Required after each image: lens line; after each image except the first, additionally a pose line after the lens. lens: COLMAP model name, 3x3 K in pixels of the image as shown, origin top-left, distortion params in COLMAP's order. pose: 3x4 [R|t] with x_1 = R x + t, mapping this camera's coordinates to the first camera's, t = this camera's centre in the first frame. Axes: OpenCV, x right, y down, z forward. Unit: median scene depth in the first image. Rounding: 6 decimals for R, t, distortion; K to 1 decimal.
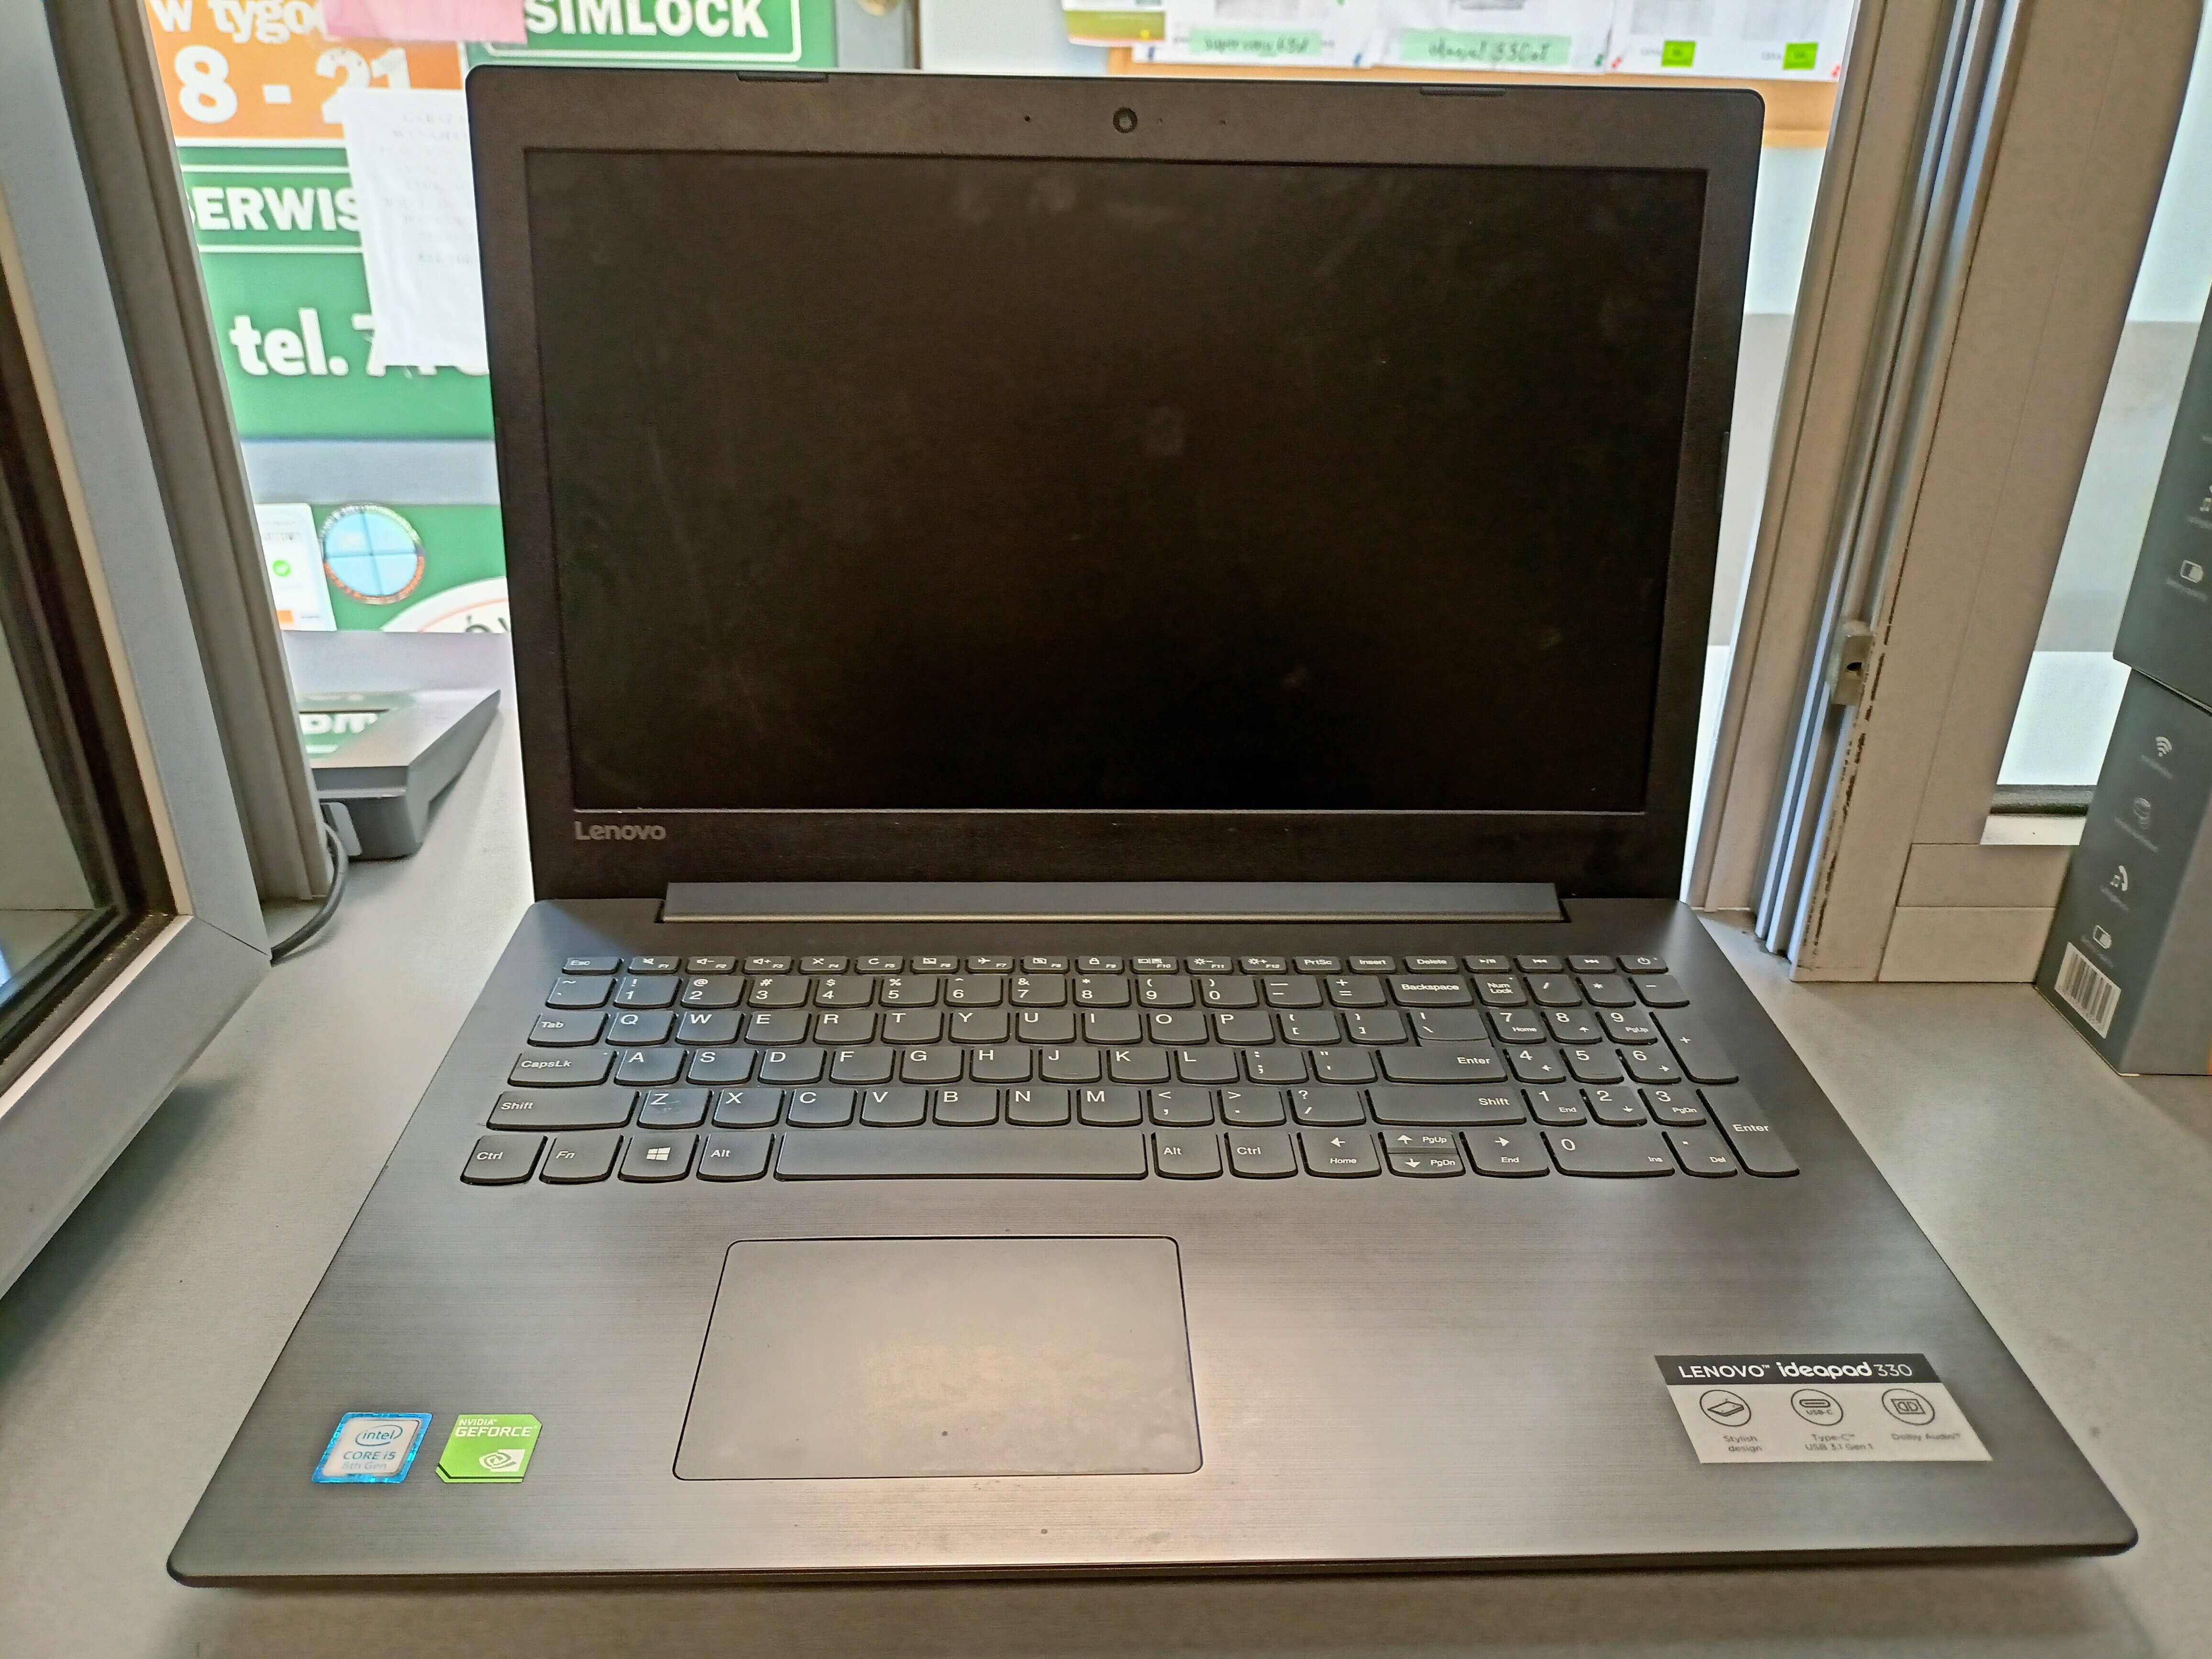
lens RADIAL K [[1721.8, 0, 1108.5], [0, 1721.8, 842.5], [0, 0, 1]] dist [0.081920, -0.085107]
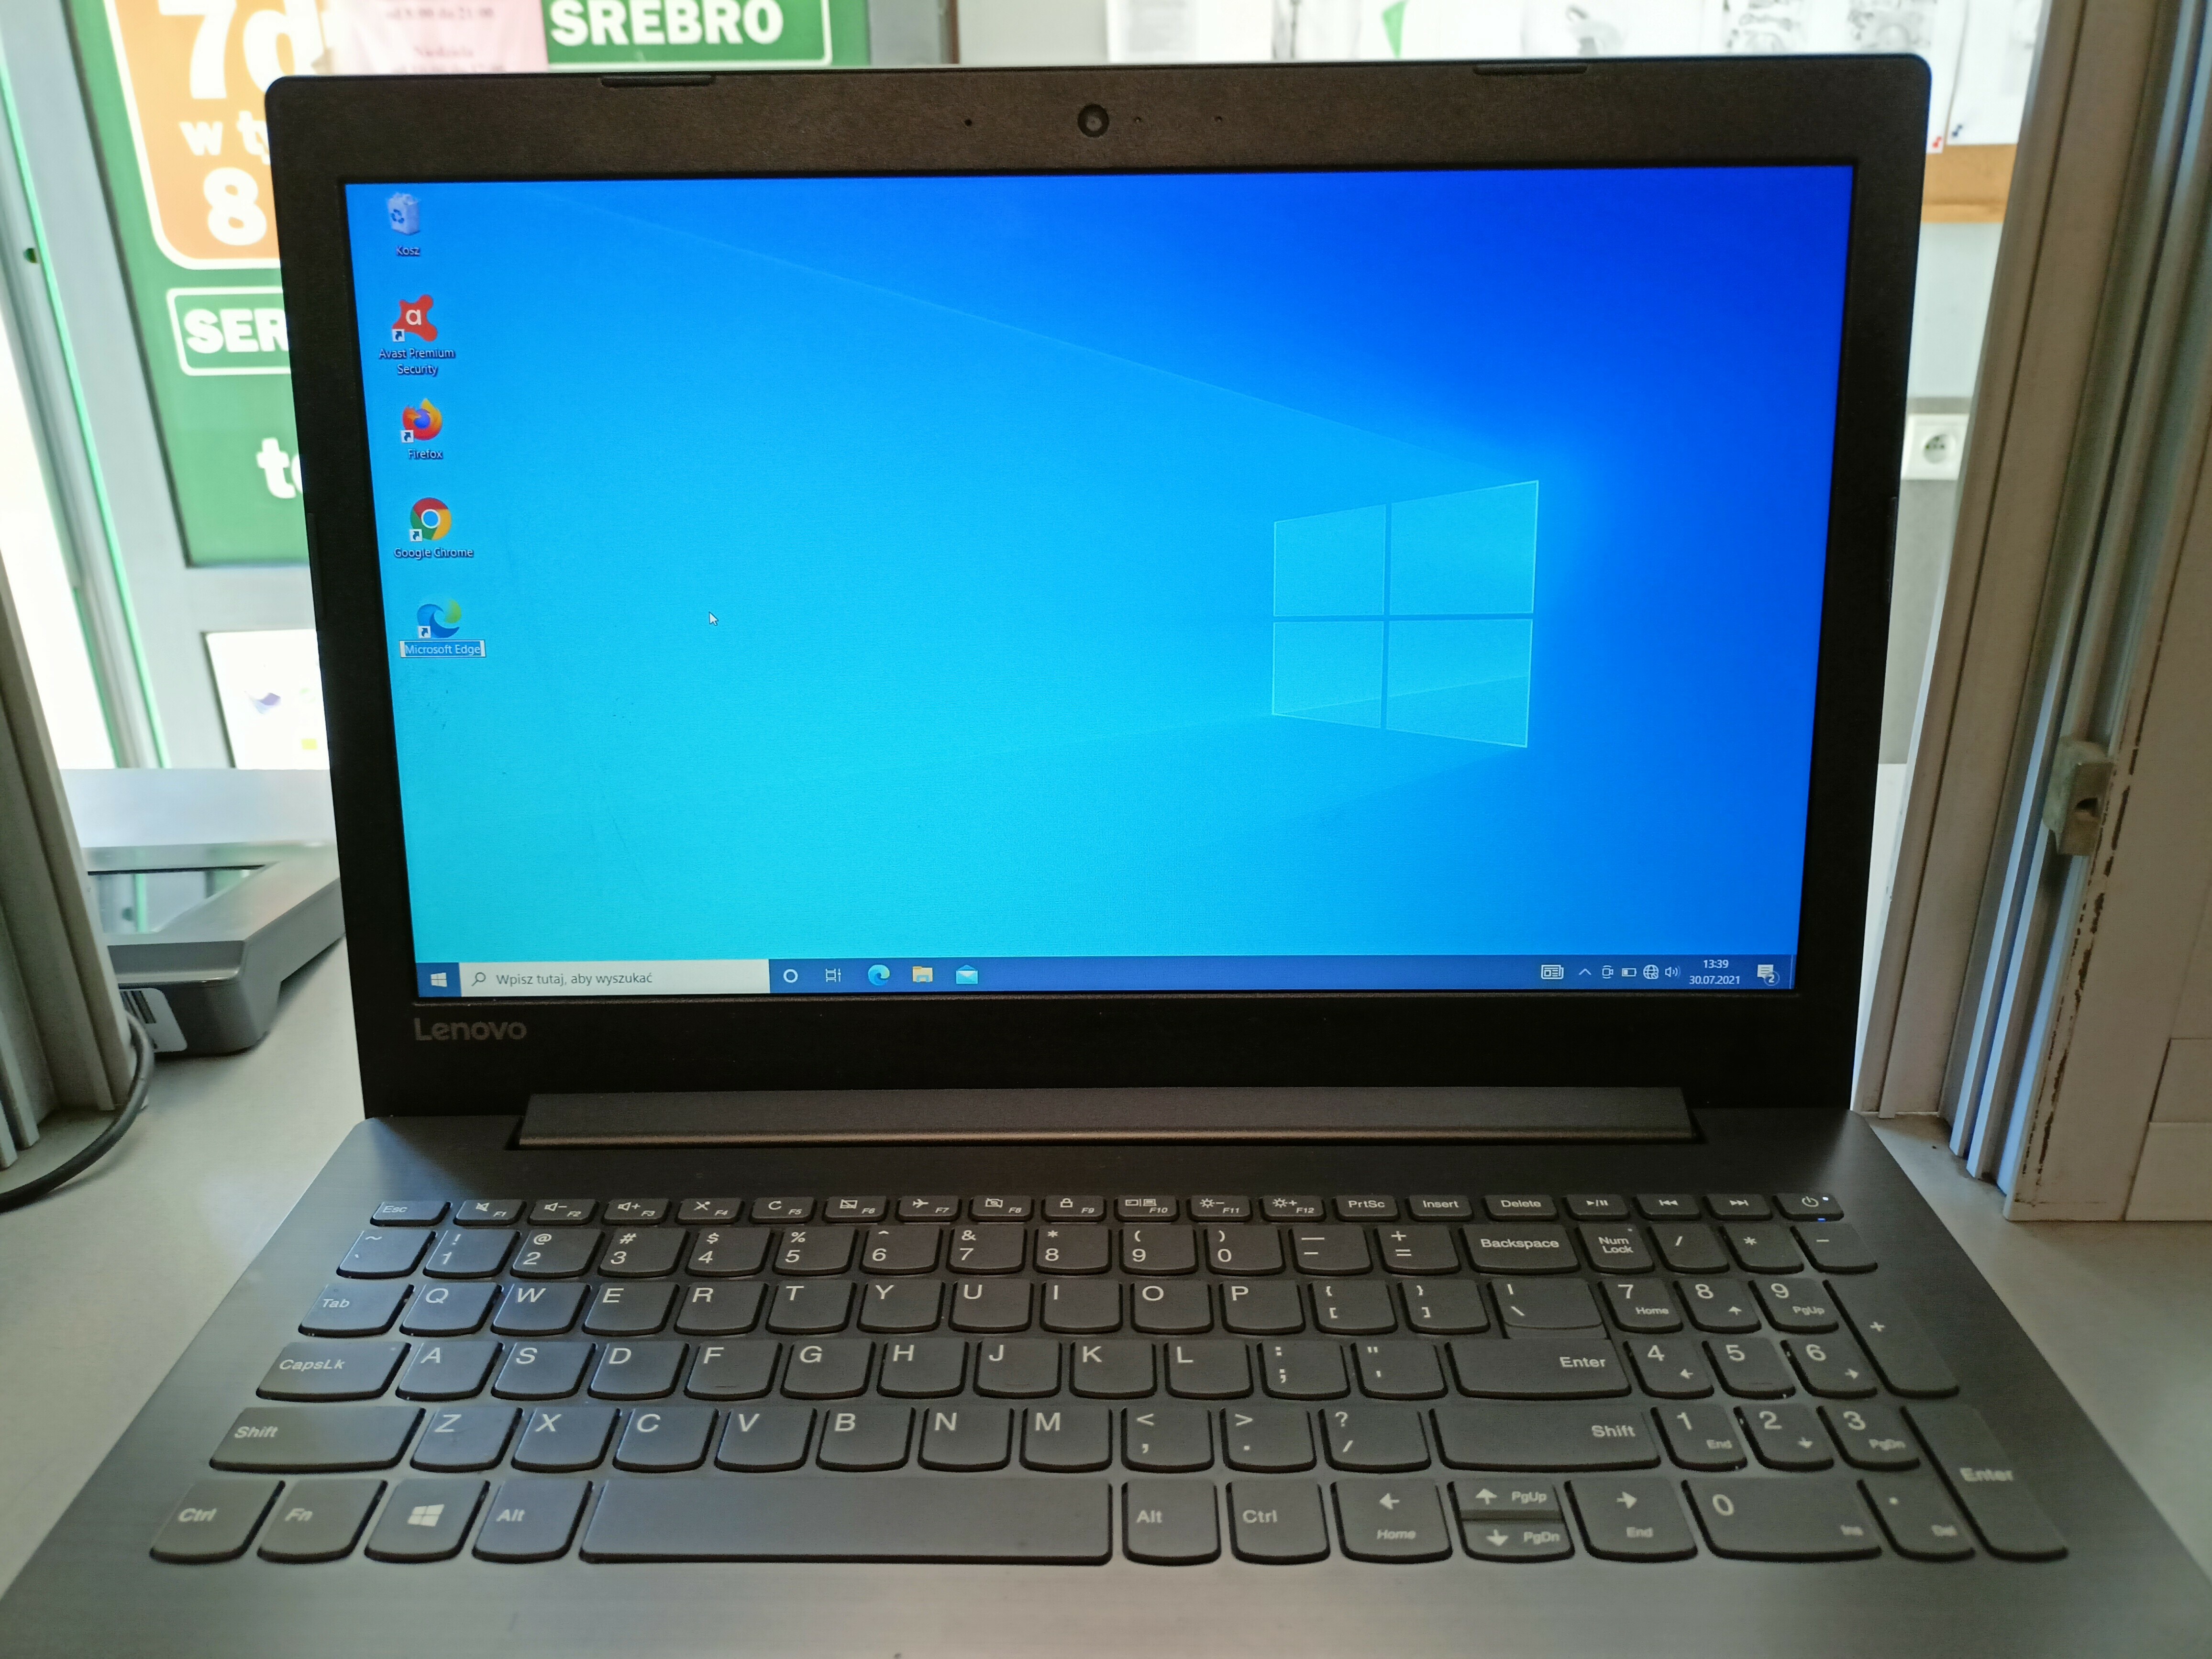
lens RADIAL K [[1717.1, 0, 1106.0], [0, 1717.1, 829.5], [0, 0, 1]] dist [0.061662, -0.085992]
pose [[0.998573, -0.011734, -0.052090, 0.050735], [0.008148, 0.997617, -0.068519, -0.042940], [0.052770, 0.067996, 0.996289, 0.244280]]
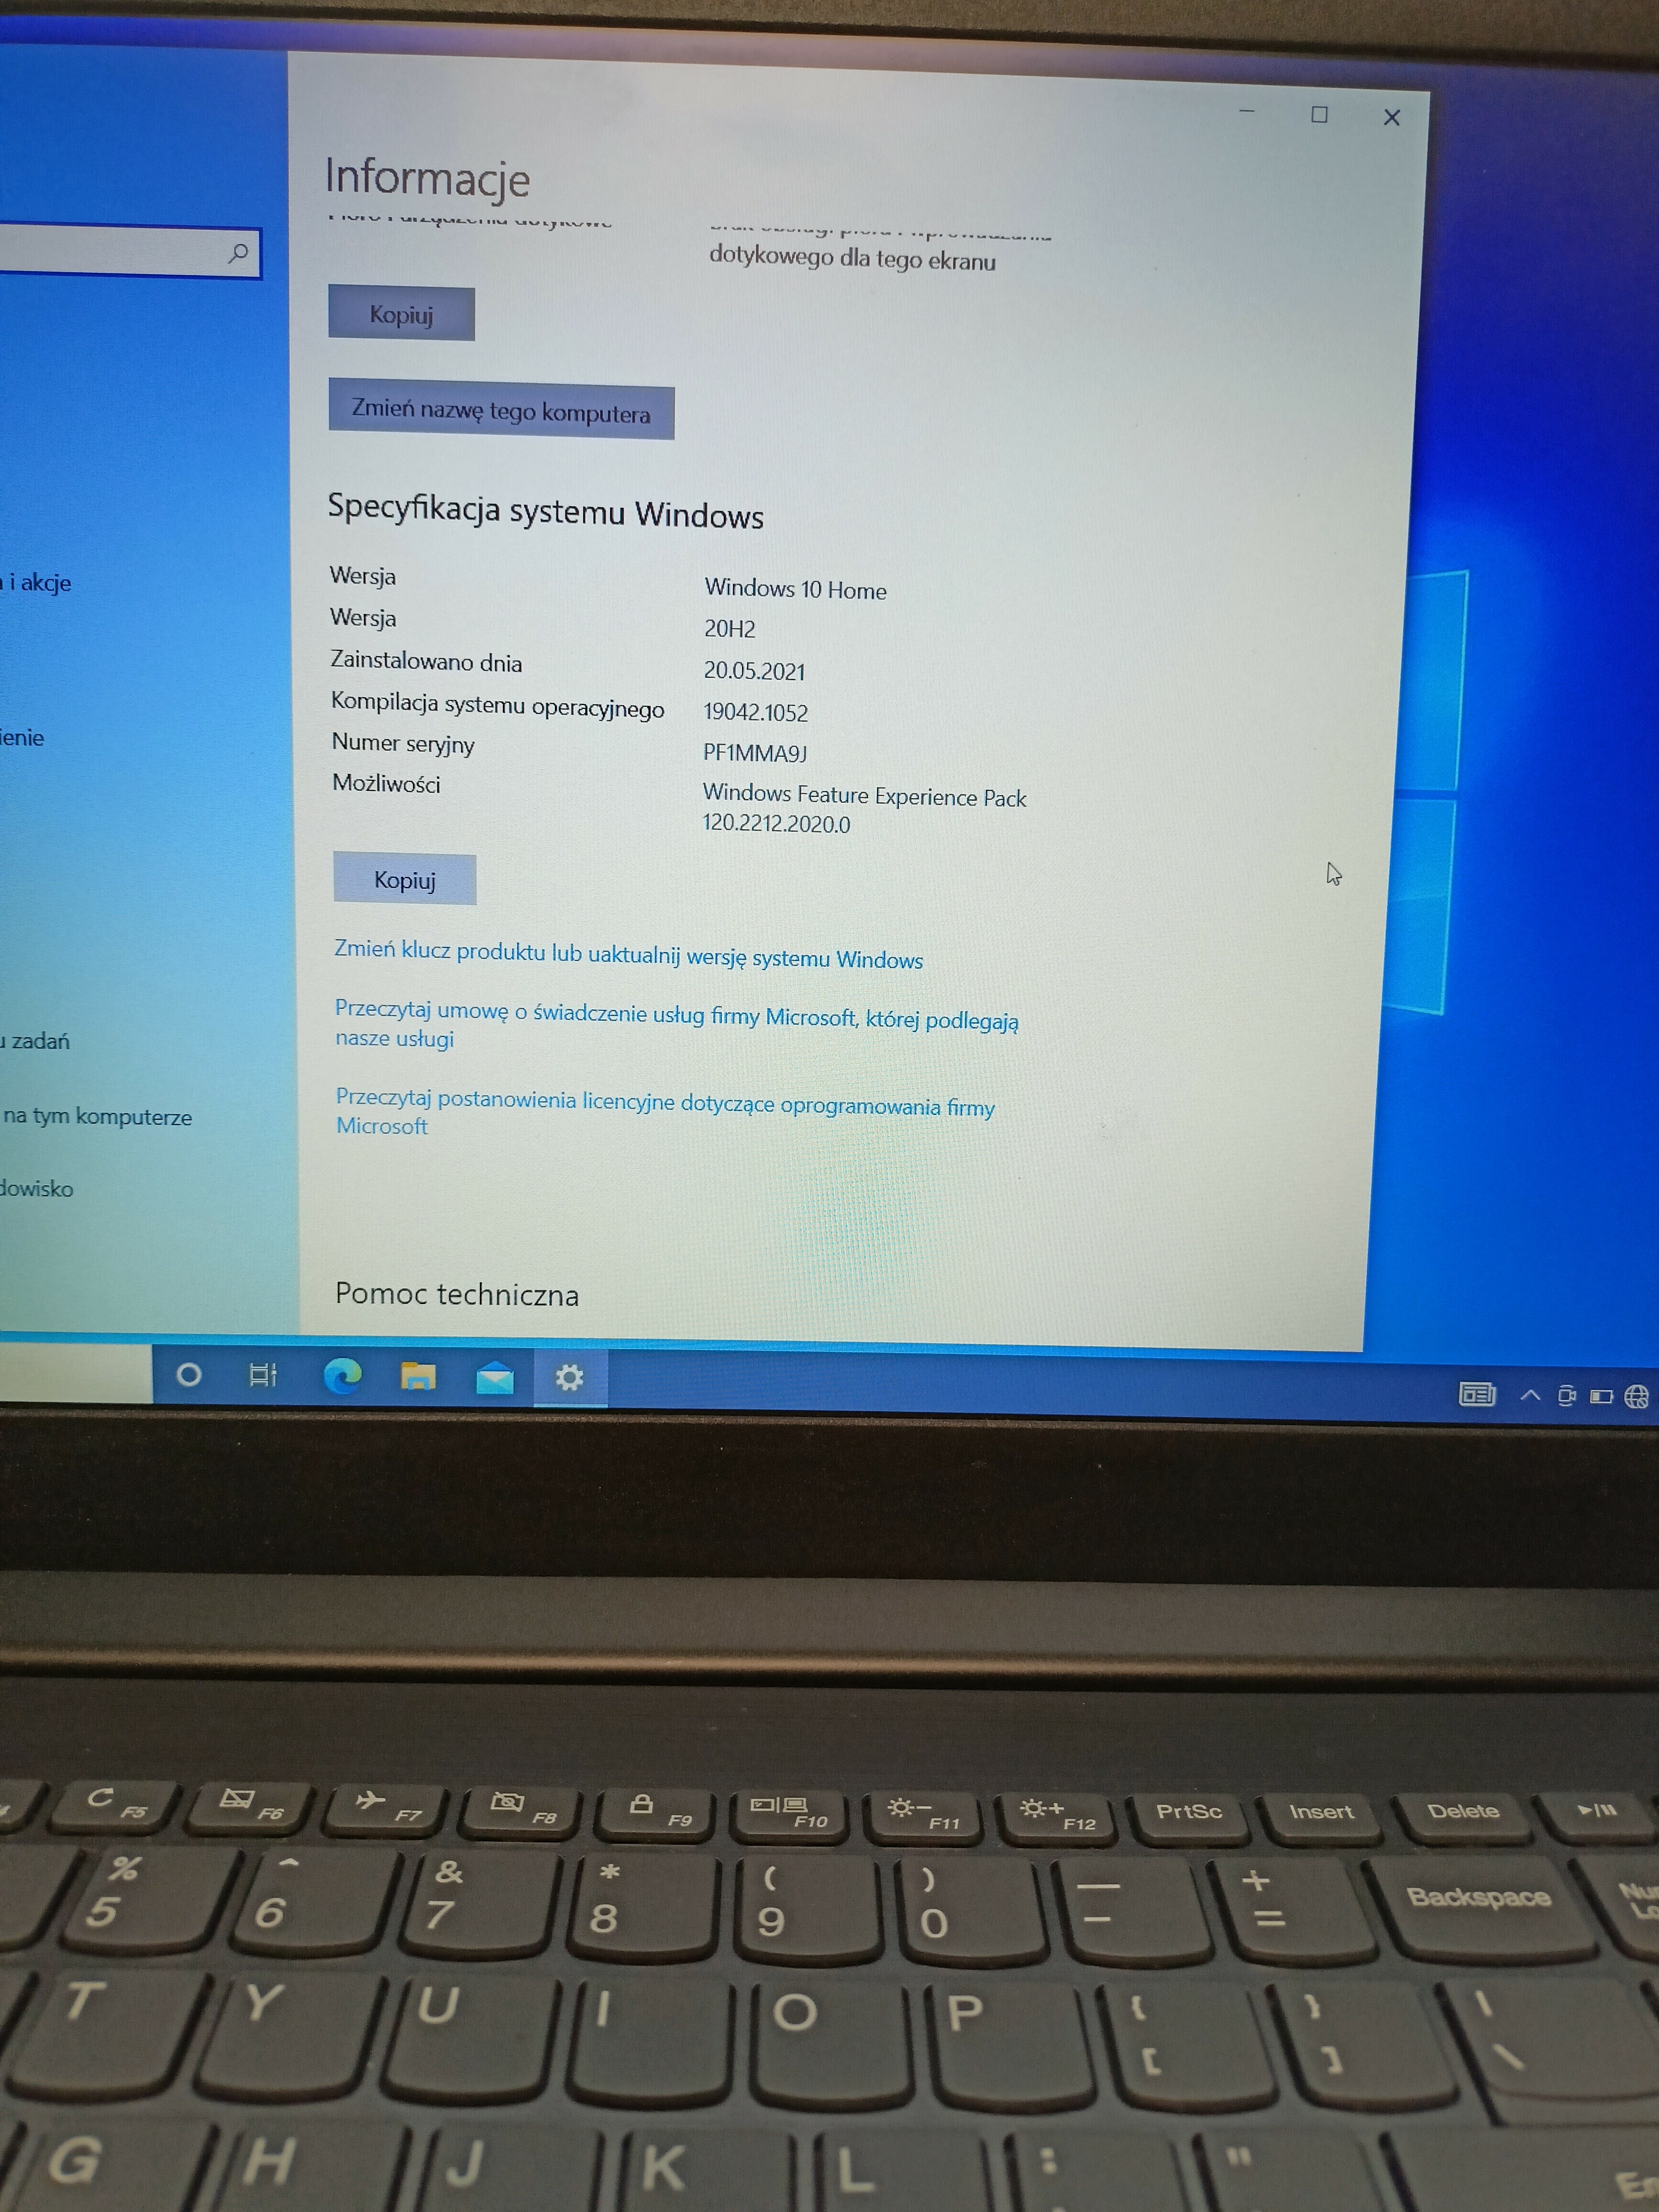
lens RADIAL K [[1728.7, 0, 836.4], [0, 1728.7, 1105.7], [0, 0, 1]] dist [-0.015071, -0.003821]
pose [[0.999826, 0.010609, -0.015362, 0.042950], [-0.012862, 0.987840, -0.154943, -0.032400], [0.013532, 0.155113, 0.987804, 0.579720]]
